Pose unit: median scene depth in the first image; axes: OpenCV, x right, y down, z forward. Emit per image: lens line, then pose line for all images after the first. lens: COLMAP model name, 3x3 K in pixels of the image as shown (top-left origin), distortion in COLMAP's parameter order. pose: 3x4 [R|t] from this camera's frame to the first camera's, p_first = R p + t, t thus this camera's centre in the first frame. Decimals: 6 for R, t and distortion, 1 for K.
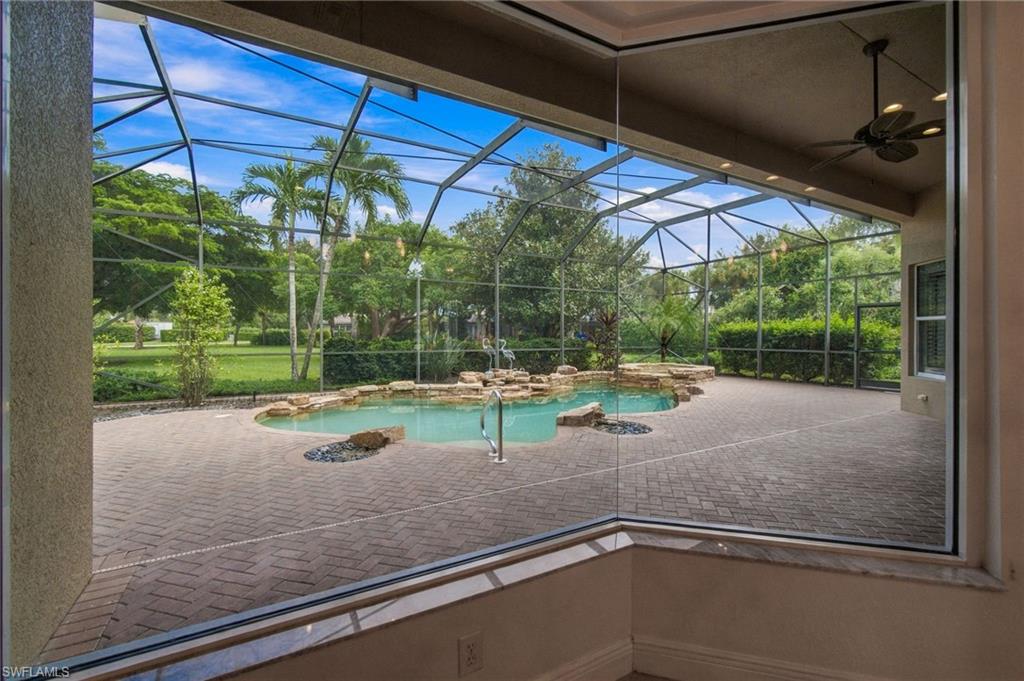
lens RADIAL K [[438.1, 0, 512.0], [0, 438.1, 340.5], [0, 0, 1]] dist [-0.000963, 0.000023]
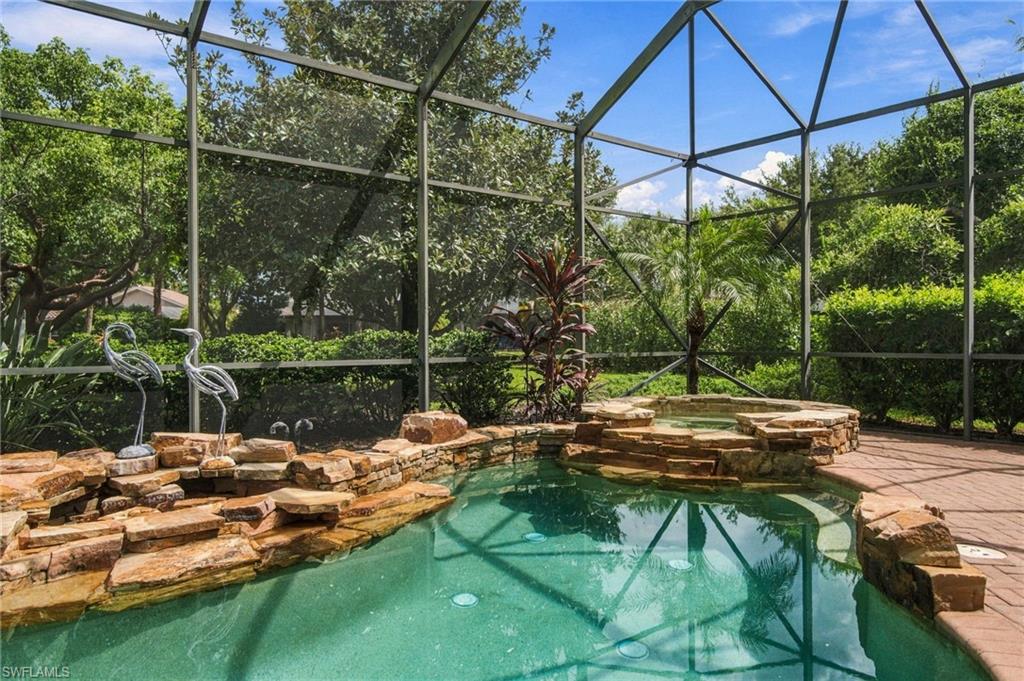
lens RADIAL K [[457.1, 0, 508.0], [0, 457.1, 346.2], [0, 0, 1]] dist [0.000158, 0.000320]
pose [[0.987231, -0.004085, 0.159246, 0.126611], [0.007159, 0.999799, -0.018739, 0.016085], [-0.159137, 0.019639, 0.987061, 0.666180]]
